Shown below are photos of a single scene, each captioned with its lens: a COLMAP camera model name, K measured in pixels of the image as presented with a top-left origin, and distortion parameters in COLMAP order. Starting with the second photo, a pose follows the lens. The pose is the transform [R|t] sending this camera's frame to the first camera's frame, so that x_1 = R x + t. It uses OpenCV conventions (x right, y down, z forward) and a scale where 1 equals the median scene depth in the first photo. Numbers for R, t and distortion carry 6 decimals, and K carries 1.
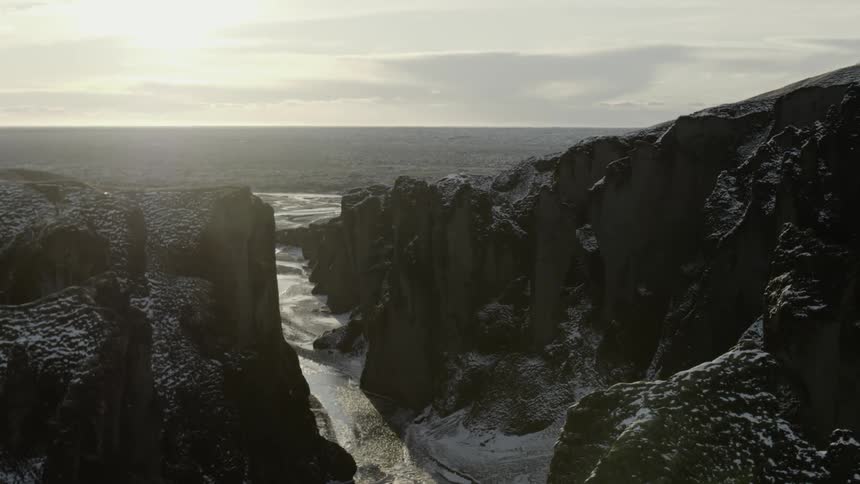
lens RADIAL K [[1271.1, 0, 433.2], [0, 1271.1, 249.9], [0, 0, 1]] dist [-0.070255, 0.000000]
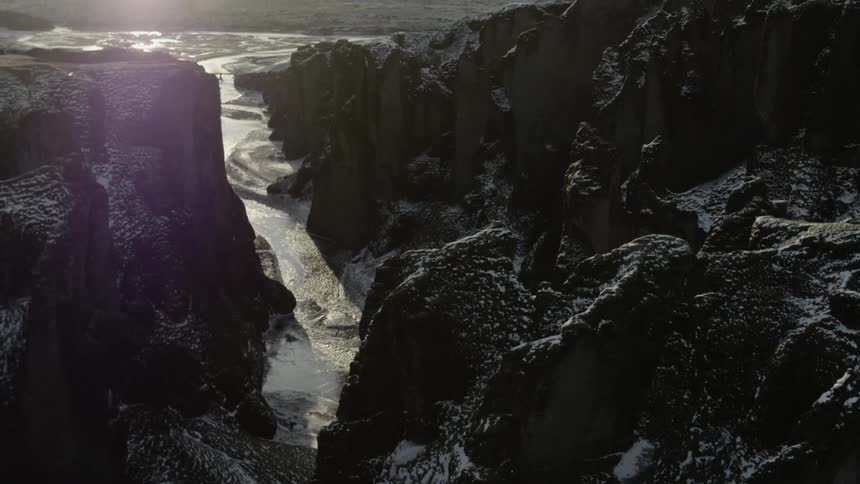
lens RADIAL K [[1271.1, 0, 424.1], [0, 1271.1, 243.1], [0, 0, 1]] dist [-0.070255, 0.000000]
pose [[0.999893, -0.001381, 0.014577, 0.047684], [-0.000449, 0.992183, 0.124788, -0.031484], [-0.014635, -0.124781, 0.992076, -0.170946]]
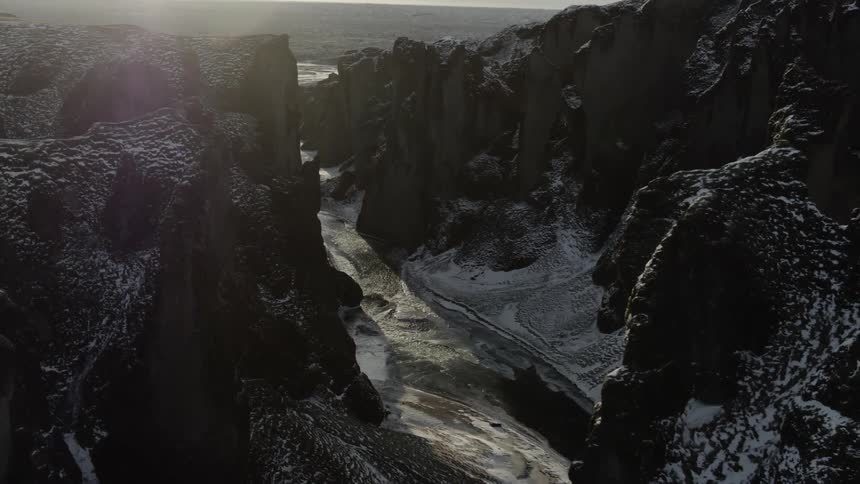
lens RADIAL K [[1186.0, 0, 428.6], [0, 1186.0, 244.2], [0, 0, 1]] dist [-0.068859, 0.000000]
pose [[0.999230, 0.021702, 0.032677, -0.046127], [-0.024951, 0.994414, 0.102556, 0.021489], [-0.030268, -0.103293, 0.994190, -0.051445]]
